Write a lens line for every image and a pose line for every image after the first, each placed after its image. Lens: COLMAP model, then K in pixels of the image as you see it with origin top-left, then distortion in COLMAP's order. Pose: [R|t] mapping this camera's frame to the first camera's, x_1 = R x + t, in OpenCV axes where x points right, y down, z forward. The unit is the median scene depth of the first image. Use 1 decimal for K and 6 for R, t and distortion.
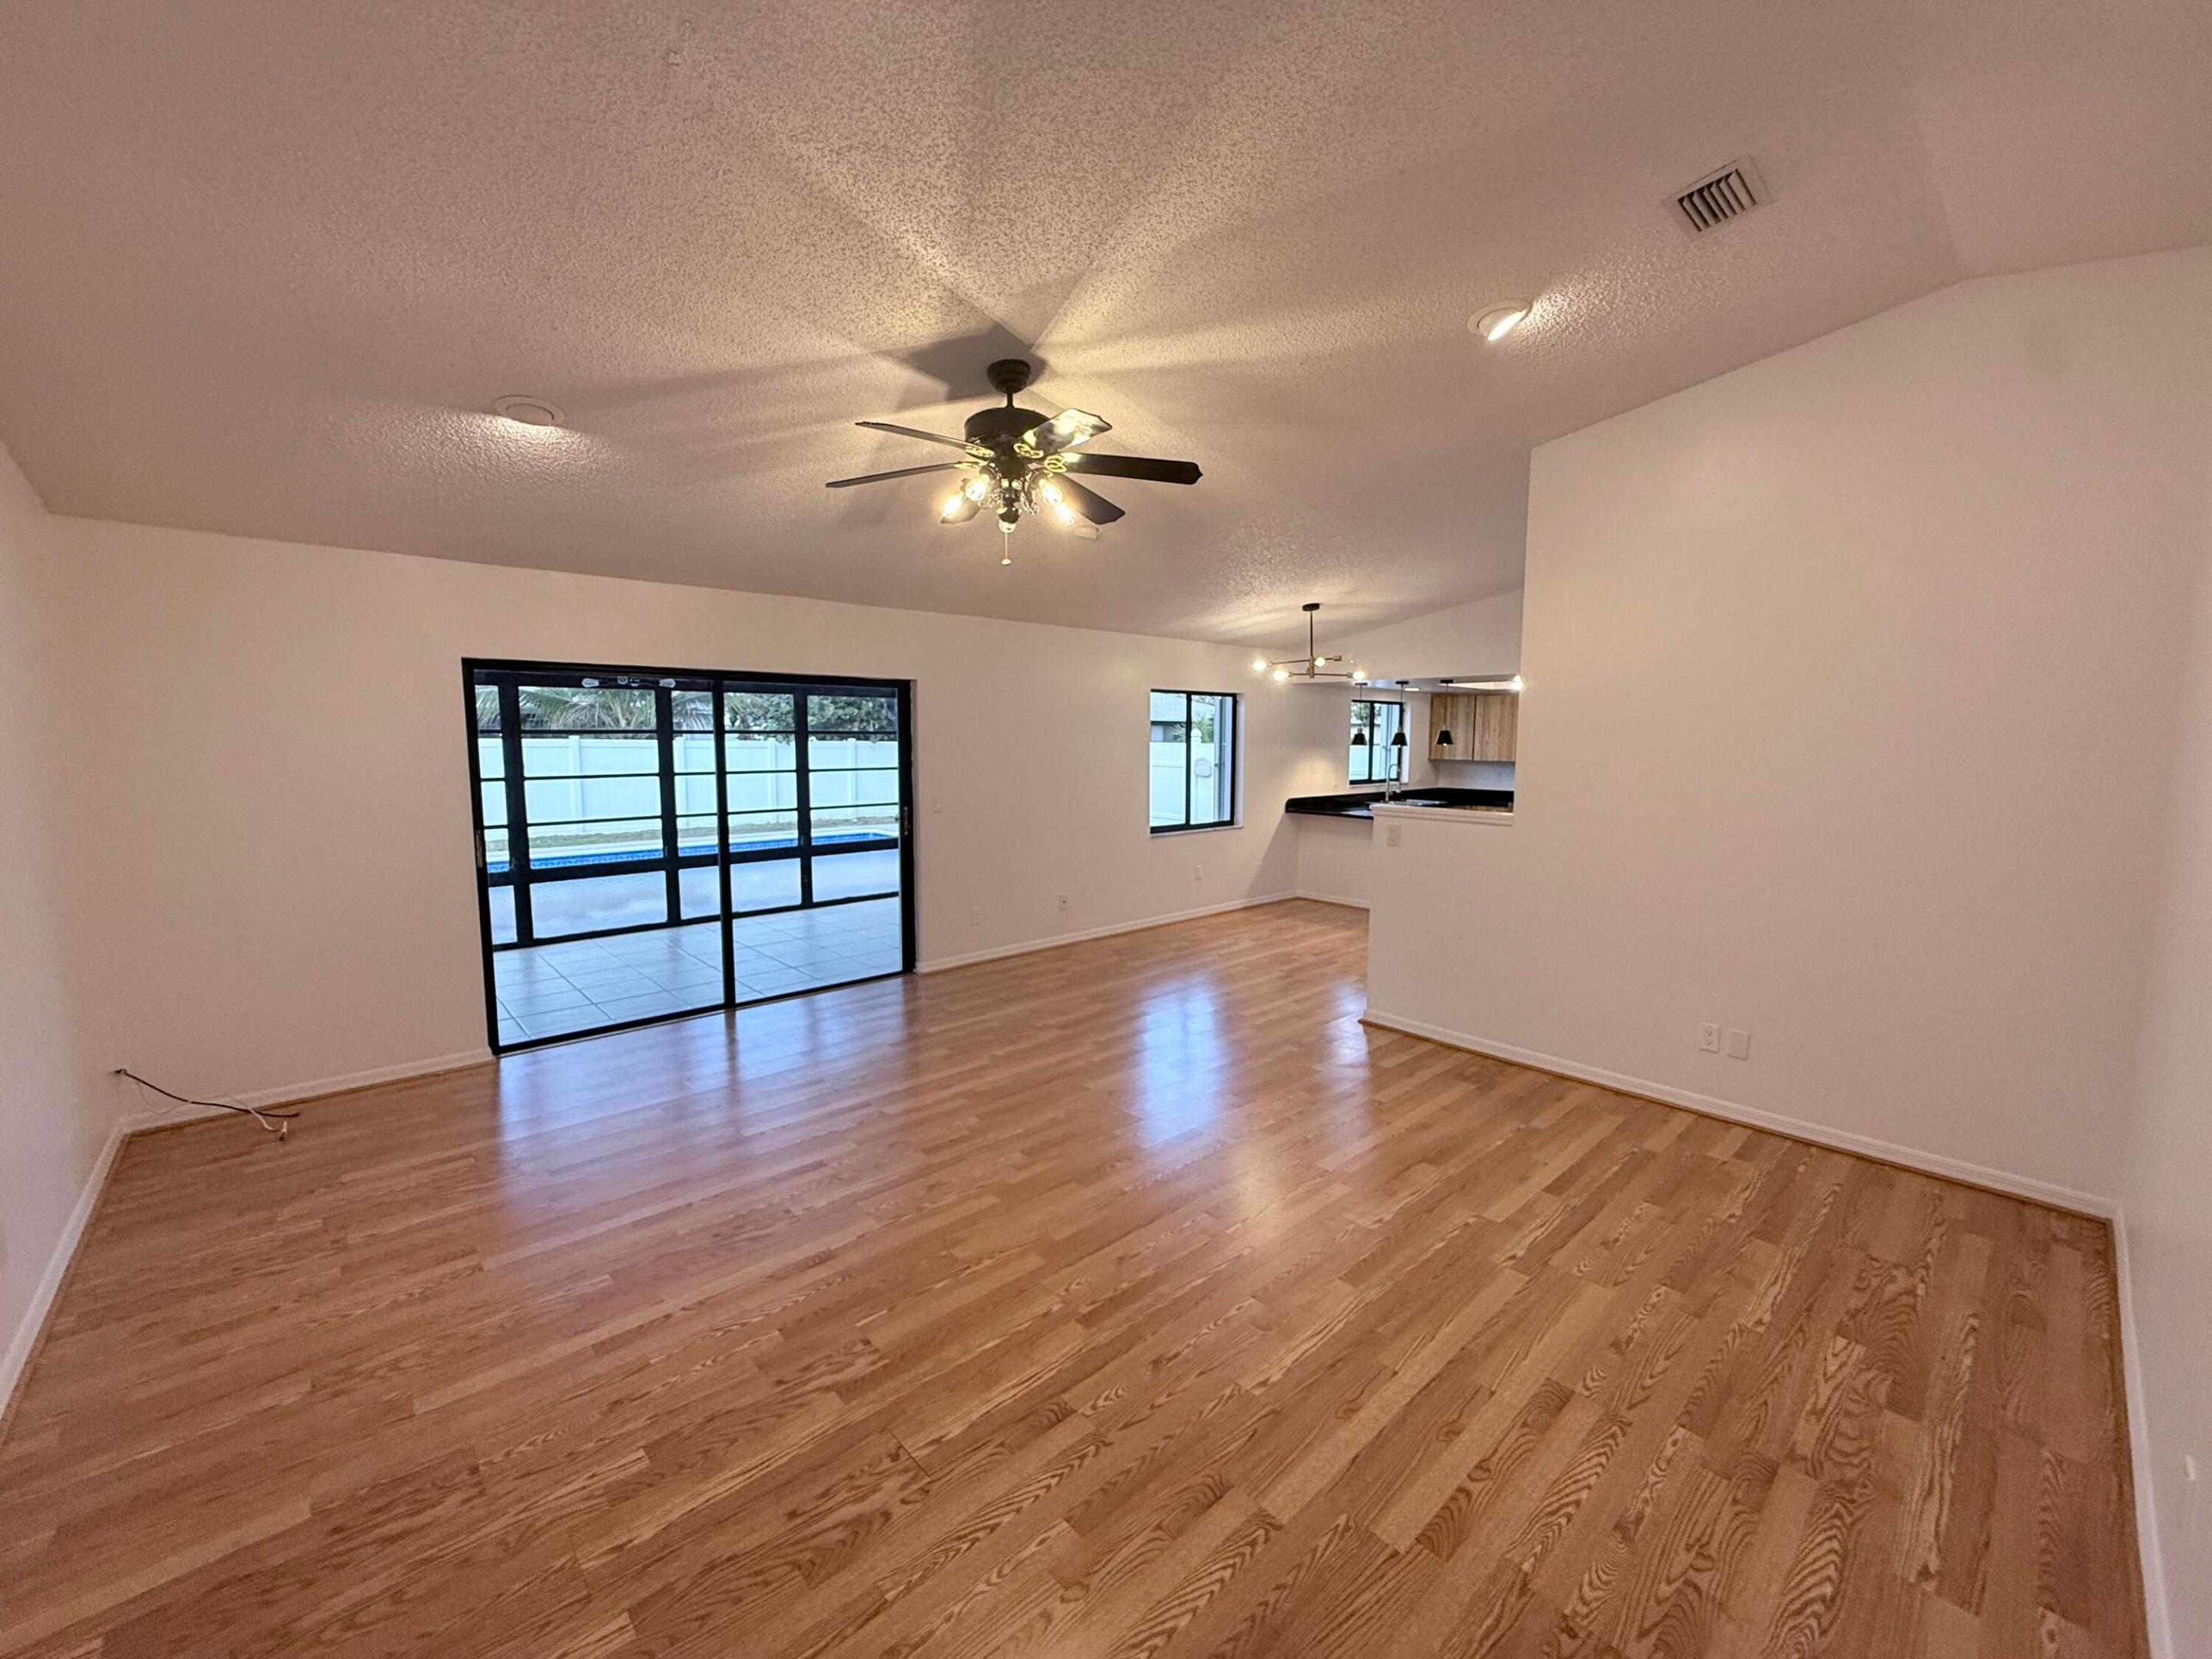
lens RADIAL K [[879.2, 0, 1106.0], [0, 879.2, 829.5], [0, 0, 1]] dist [0.000542, 0.000728]
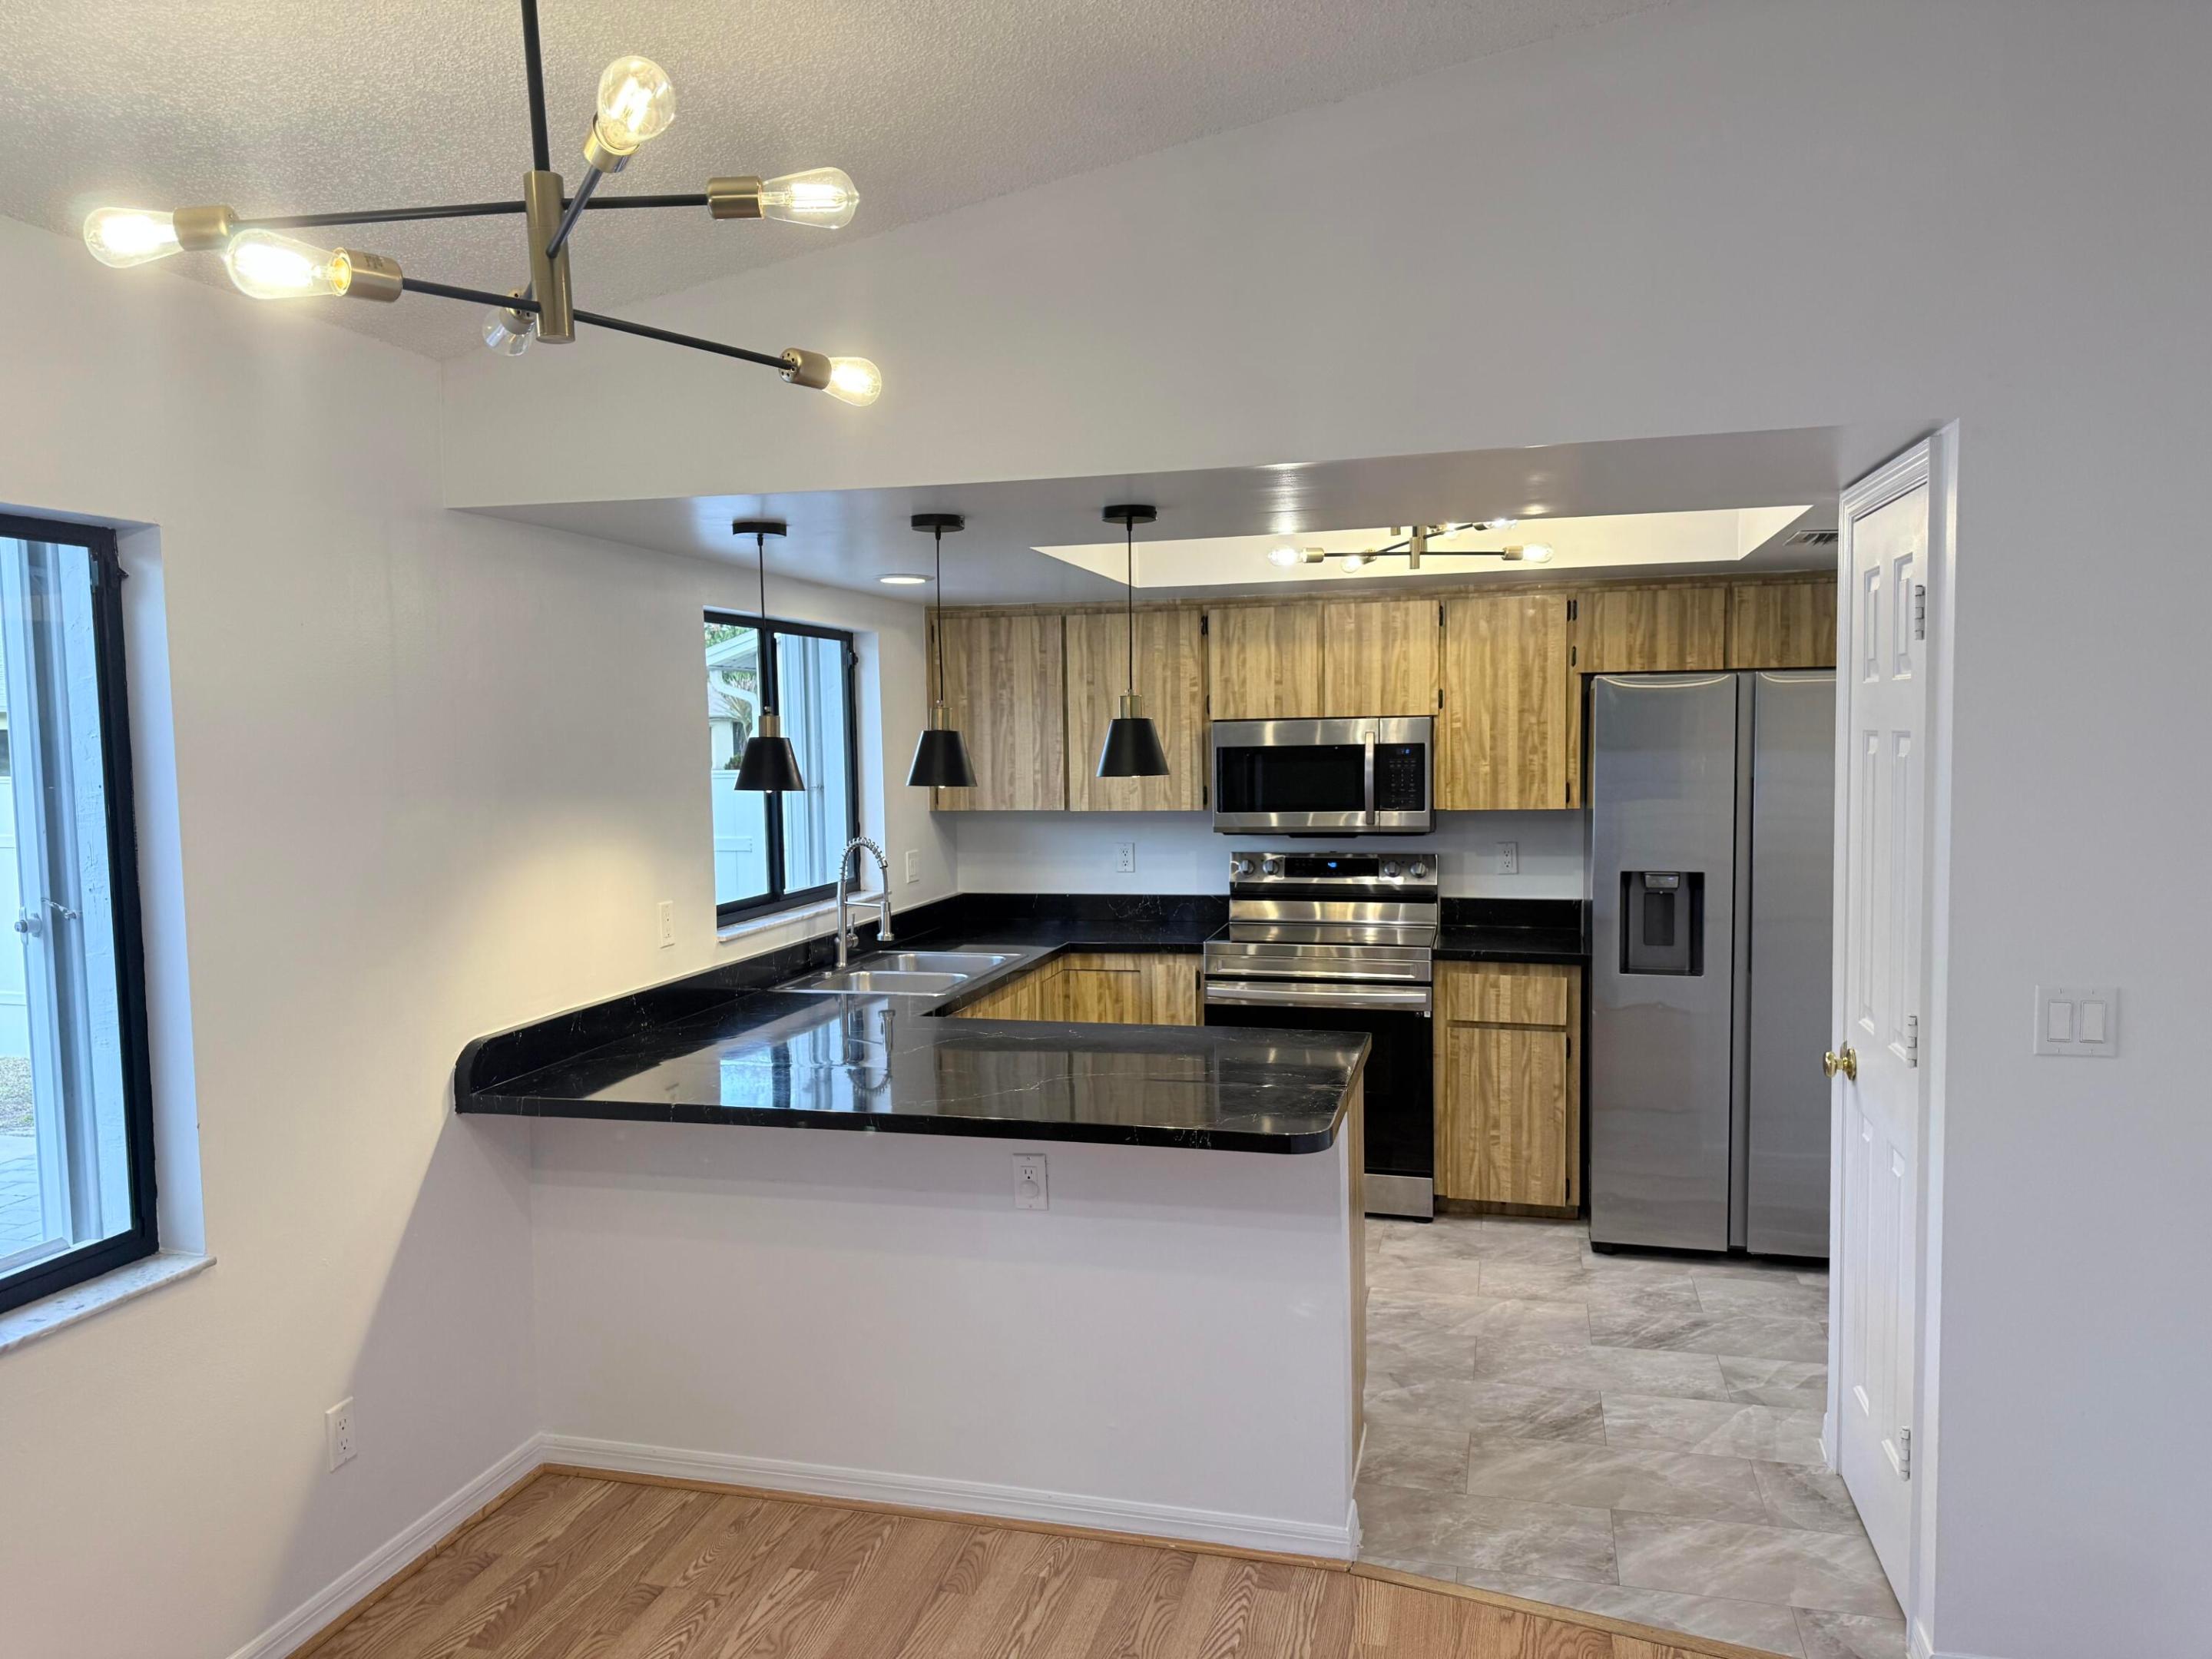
lens RADIAL K [[1537.6, 0, 1106.0], [0, 1537.6, 829.5], [0, 0, 1]] dist [0.002579, 0.000026]
pose [[0.836003, -0.052599, 0.546198, 0.421890], [0.078448, 0.996627, -0.024096, -0.207151], [-0.543088, 0.062992, 0.837310, 1.863971]]
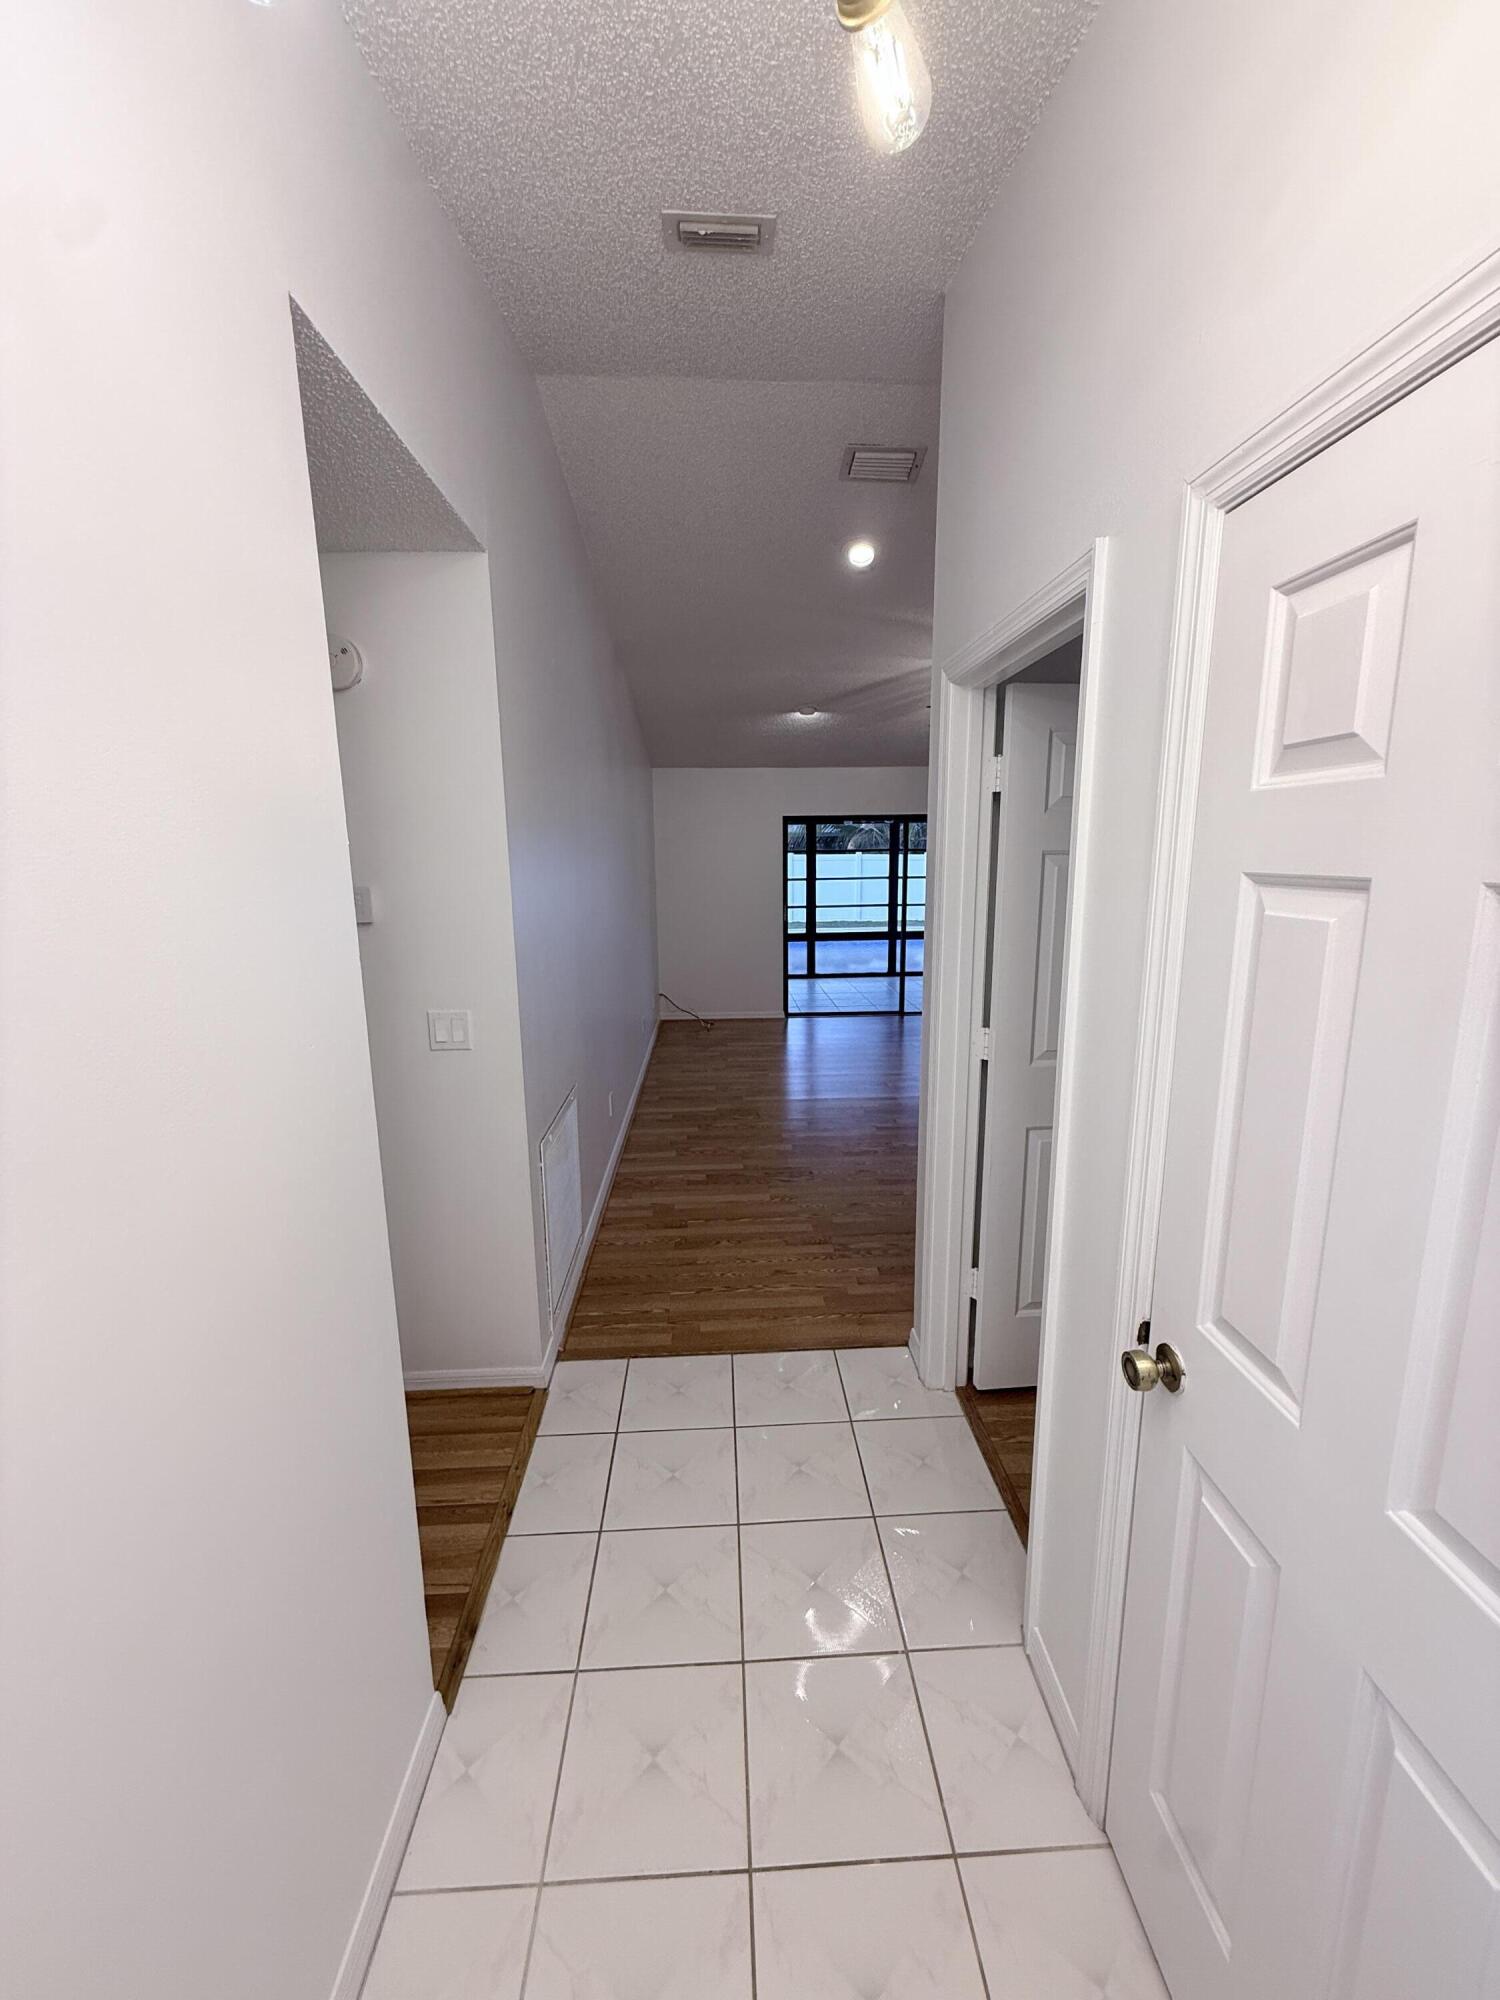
lens RADIAL K [[811.2, 0, 750.0], [0, 811.2, 1000.0], [0, 0, 1]] dist [0.000595, 0.000146]
pose [[0.770791, 0.103997, -0.628542, 0.651179], [-0.054281, 0.993720, 0.097852, 0.072501], [0.634771, -0.041305, 0.771595, -0.767769]]
